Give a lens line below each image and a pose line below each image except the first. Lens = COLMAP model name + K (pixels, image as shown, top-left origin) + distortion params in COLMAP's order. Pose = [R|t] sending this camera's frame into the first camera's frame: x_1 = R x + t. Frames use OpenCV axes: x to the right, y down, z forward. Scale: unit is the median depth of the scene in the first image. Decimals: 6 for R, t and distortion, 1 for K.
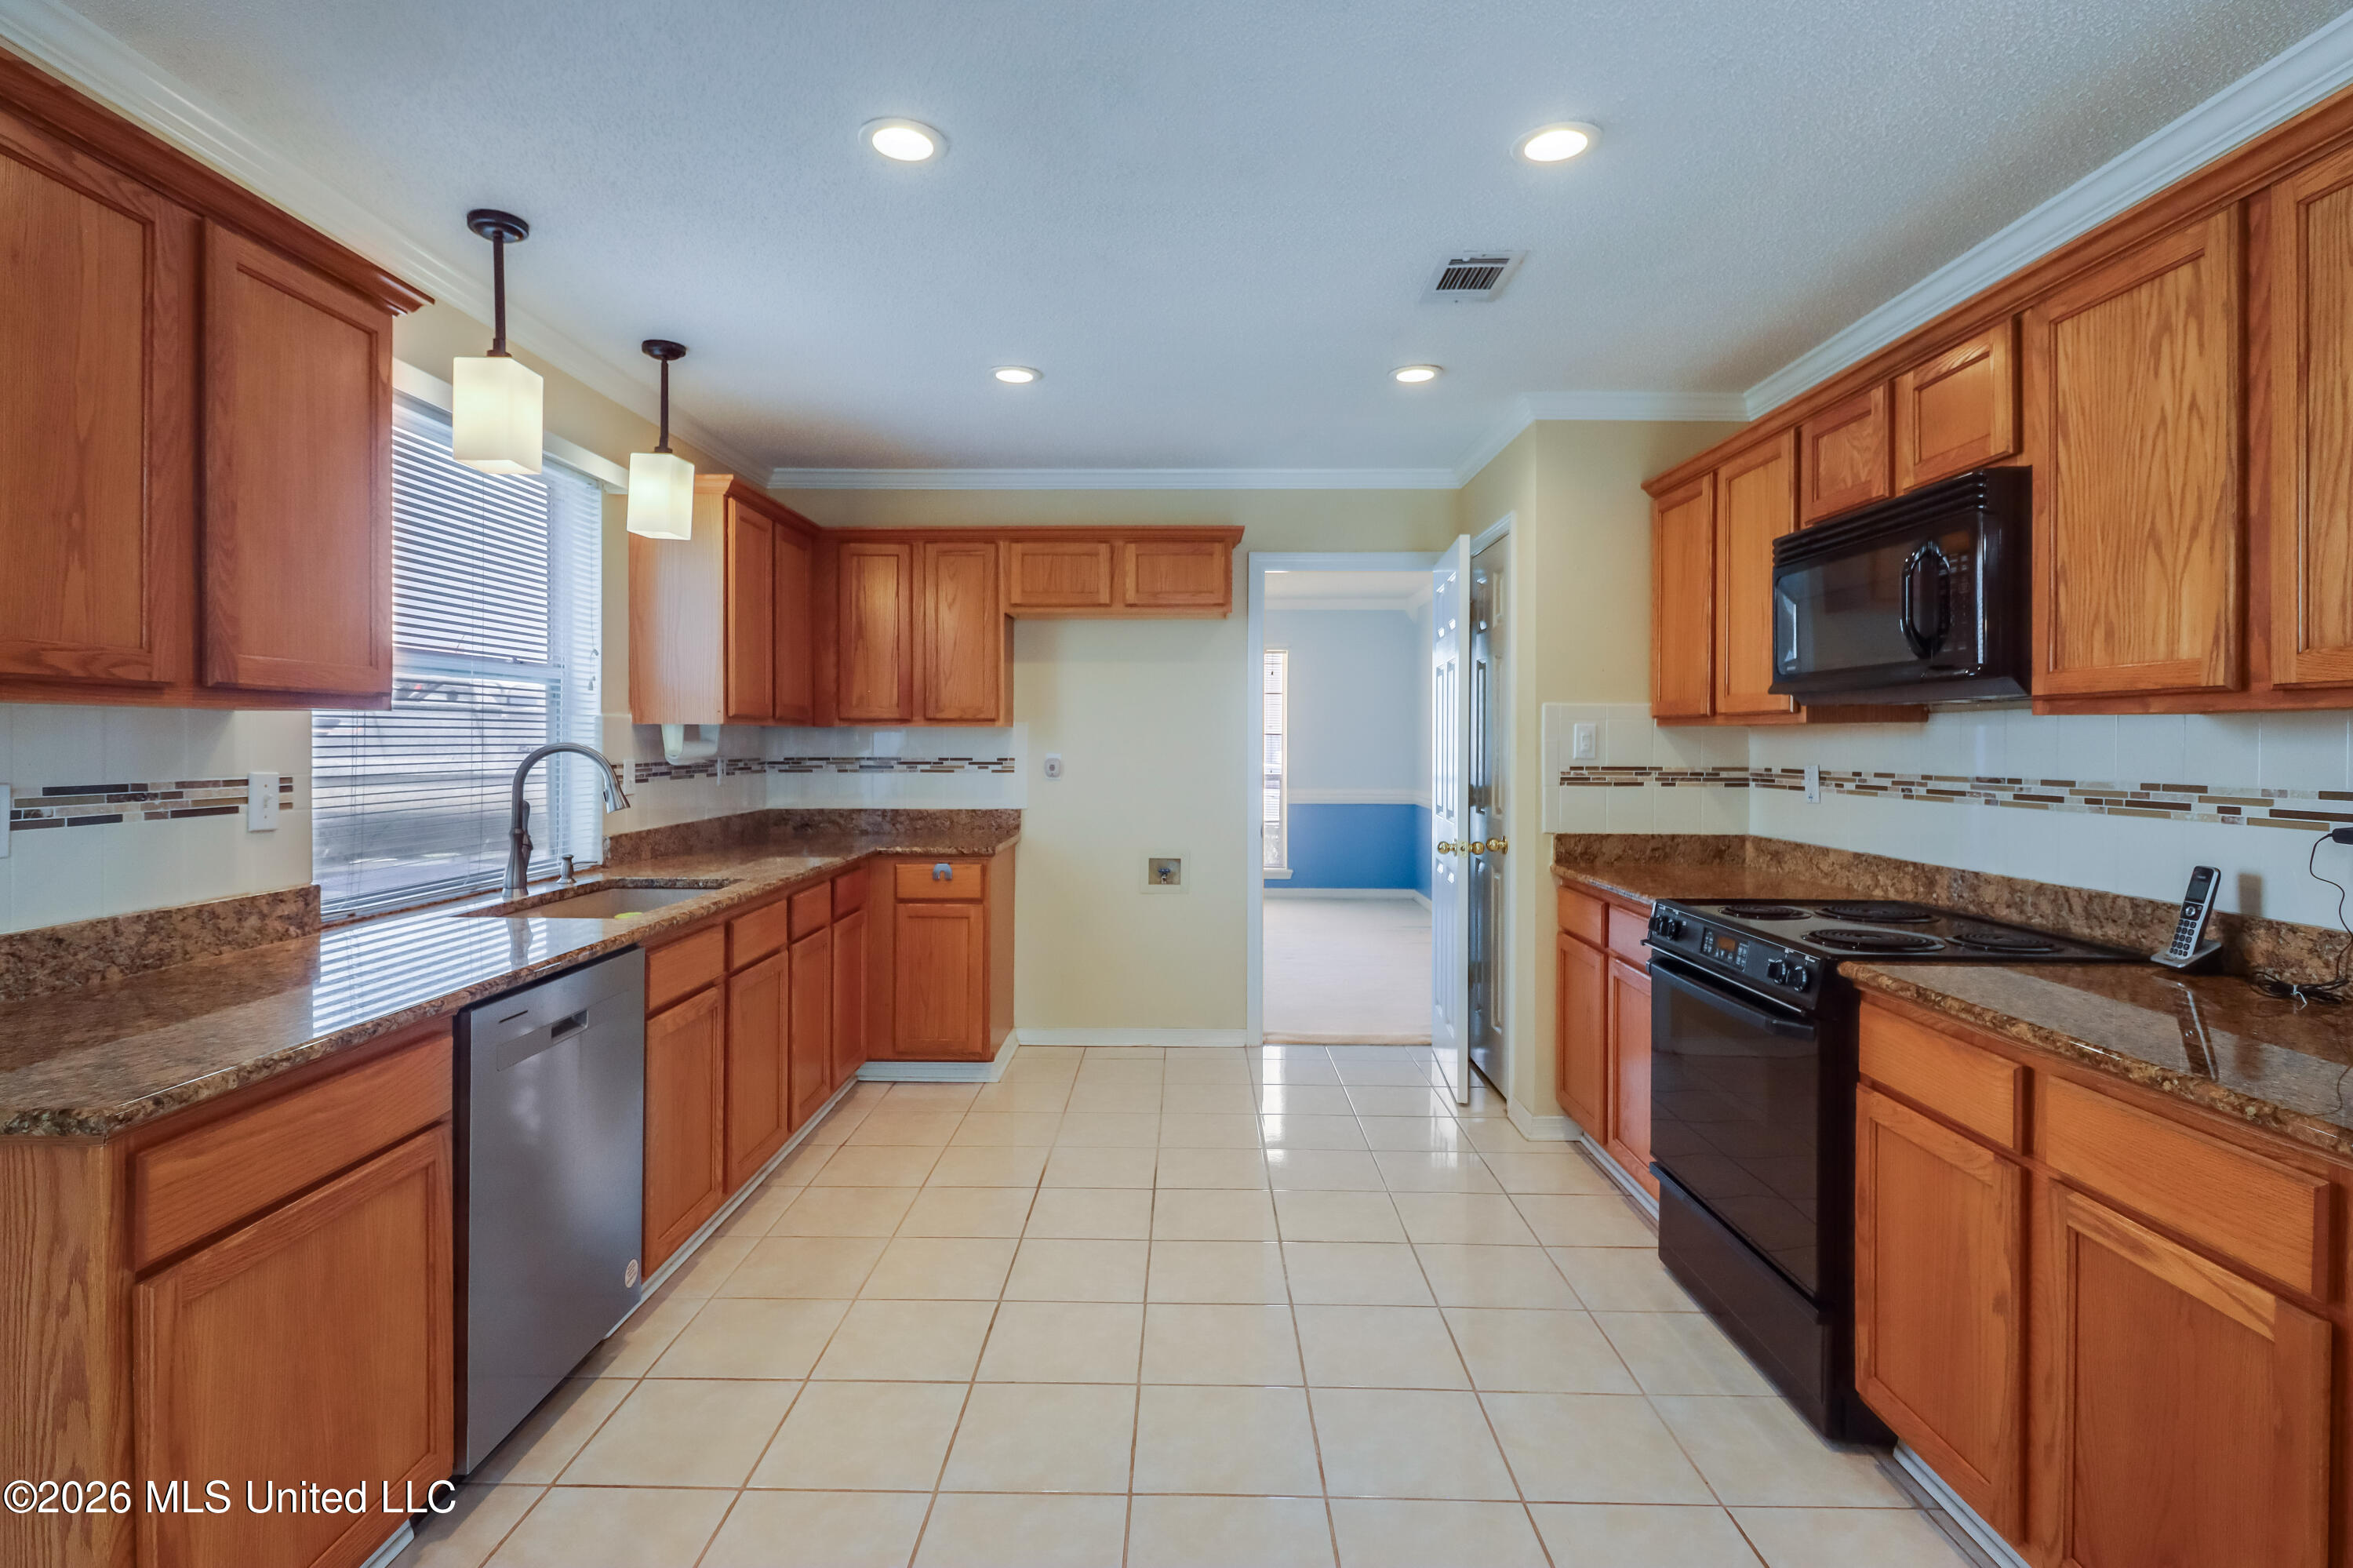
lens RADIAL K [[1131.0, 0, 1176.5], [0, 1131.0, 784.0], [0, 0, 1]] dist [-0.002478, -0.000848]
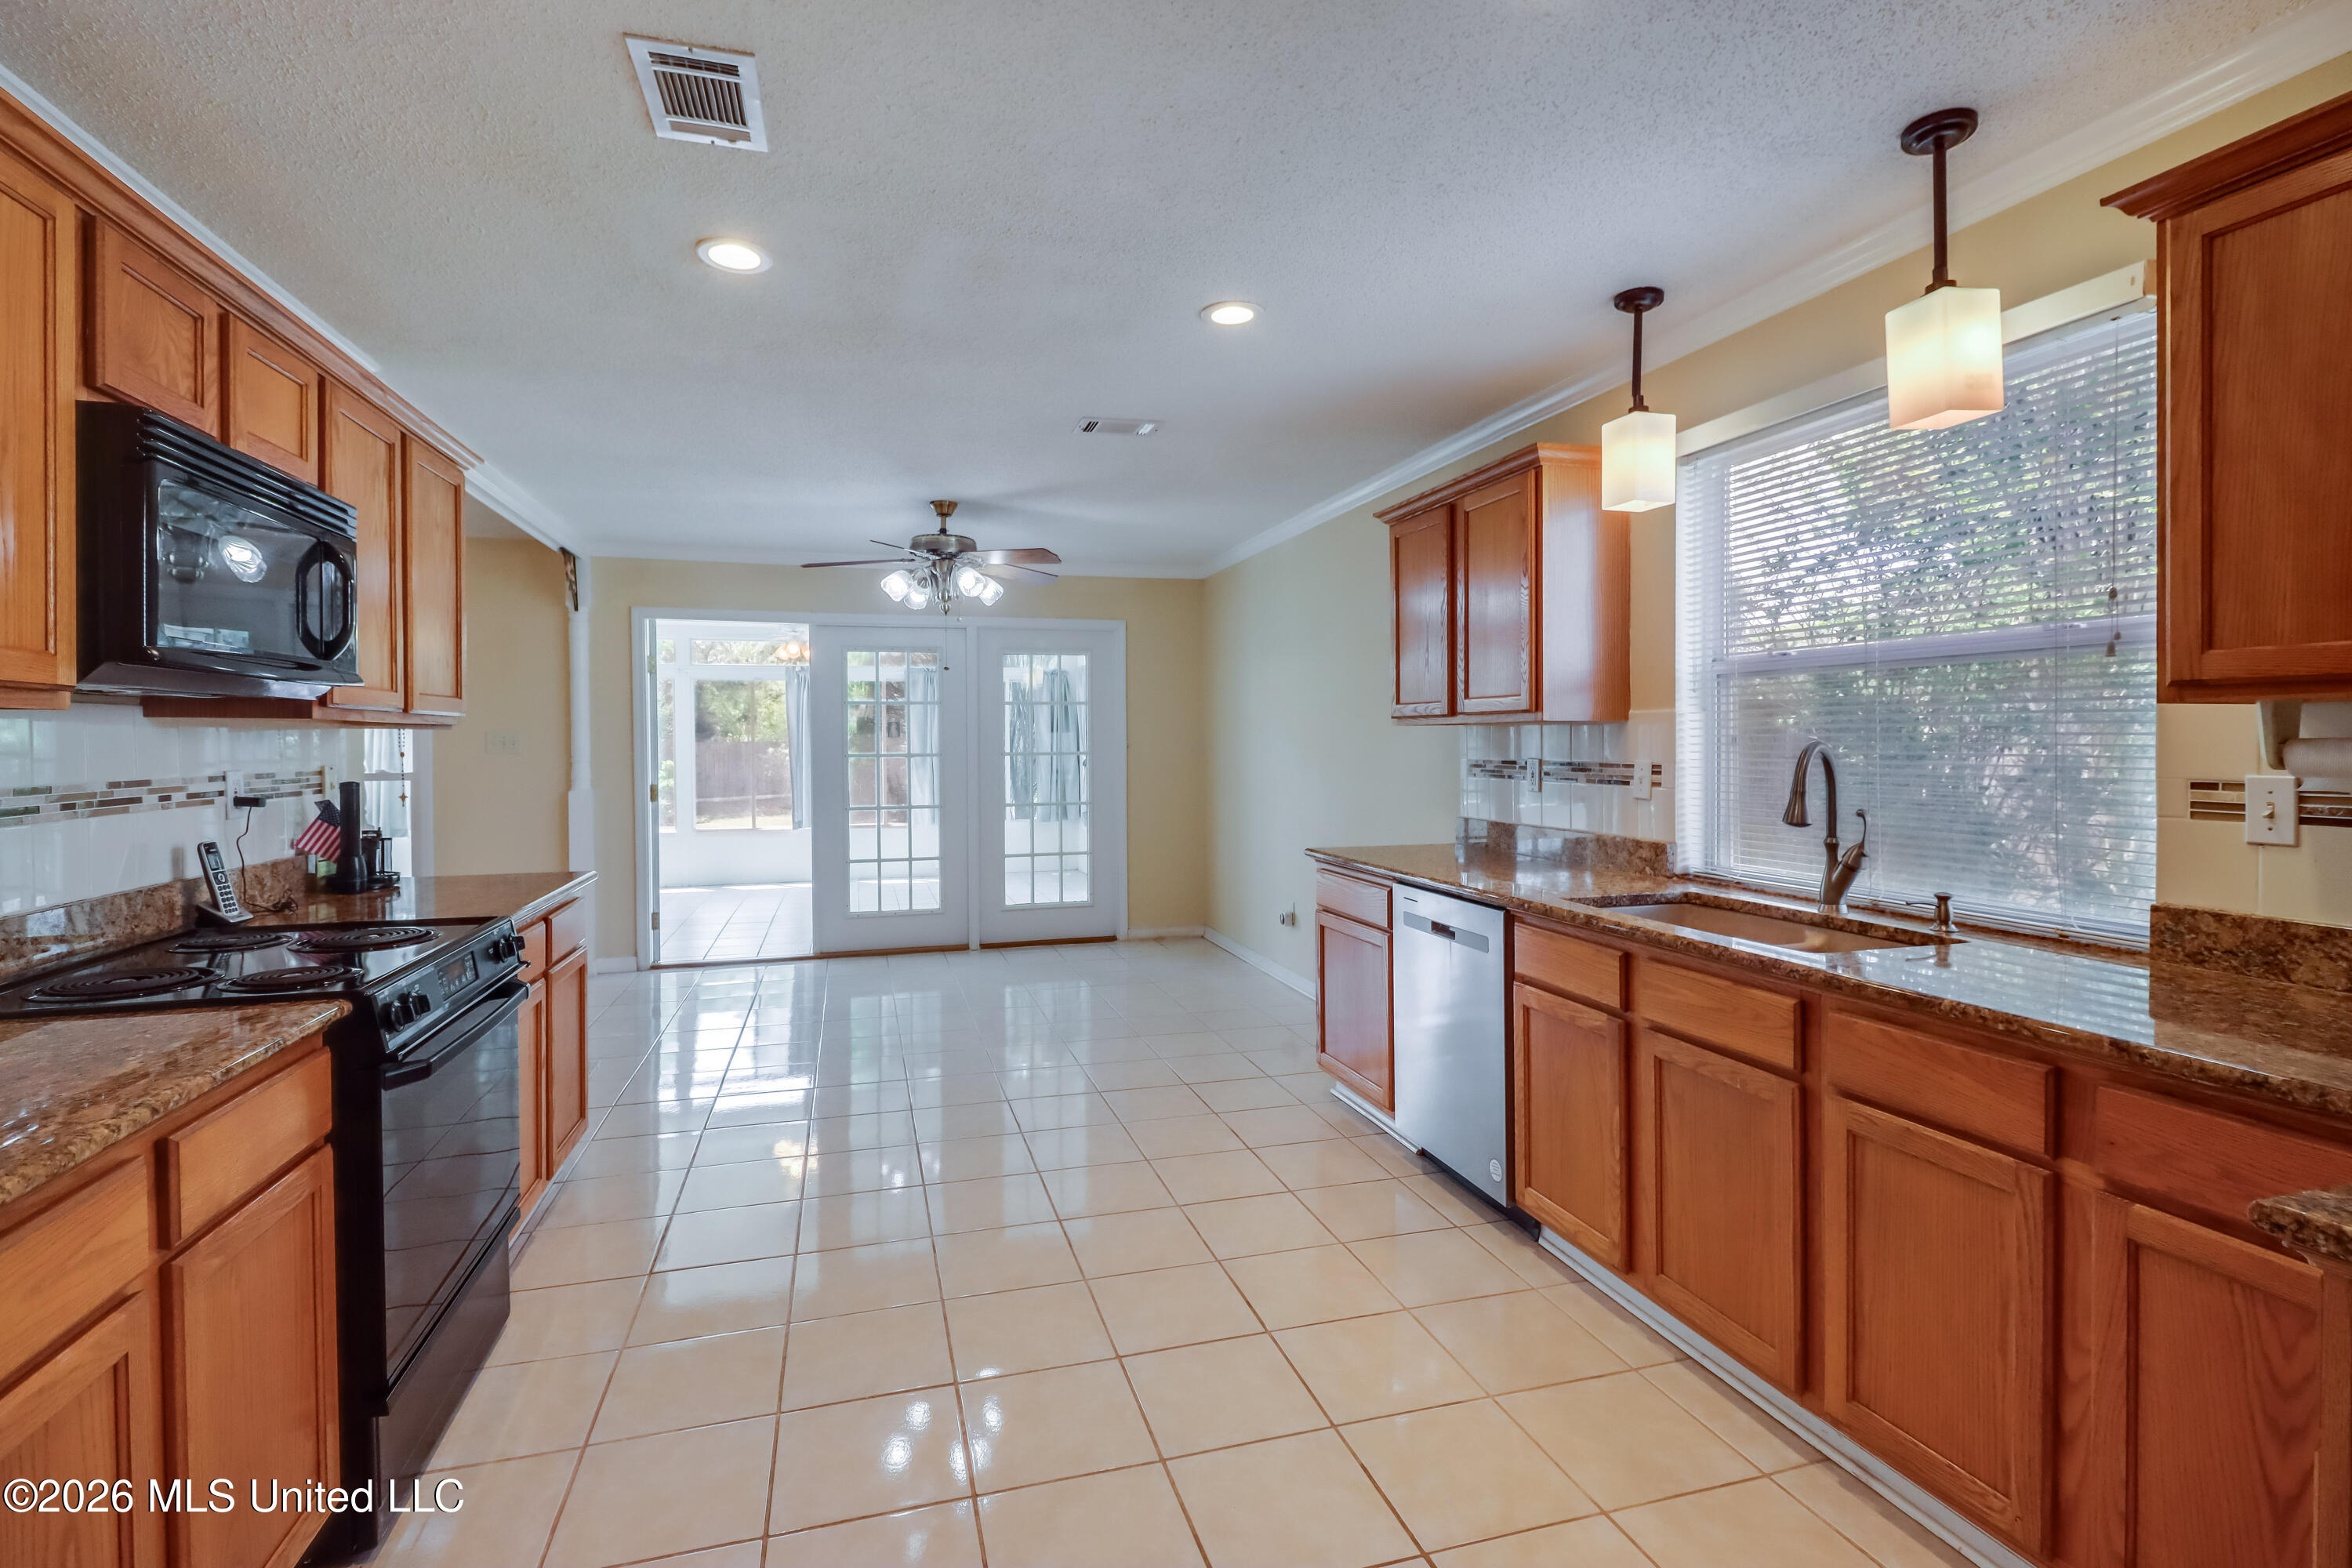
lens RADIAL K [[1103.7, 0, 1174.2], [0, 1103.7, 757.4], [0, 0, 1]] dist [0.002557, 0.000230]
pose [[-0.955485, 0.005429, -0.294989, 0.225273], [-0.010409, 0.998588, 0.052094, -0.084210], [0.294855, 0.052845, -0.954080, 2.205199]]
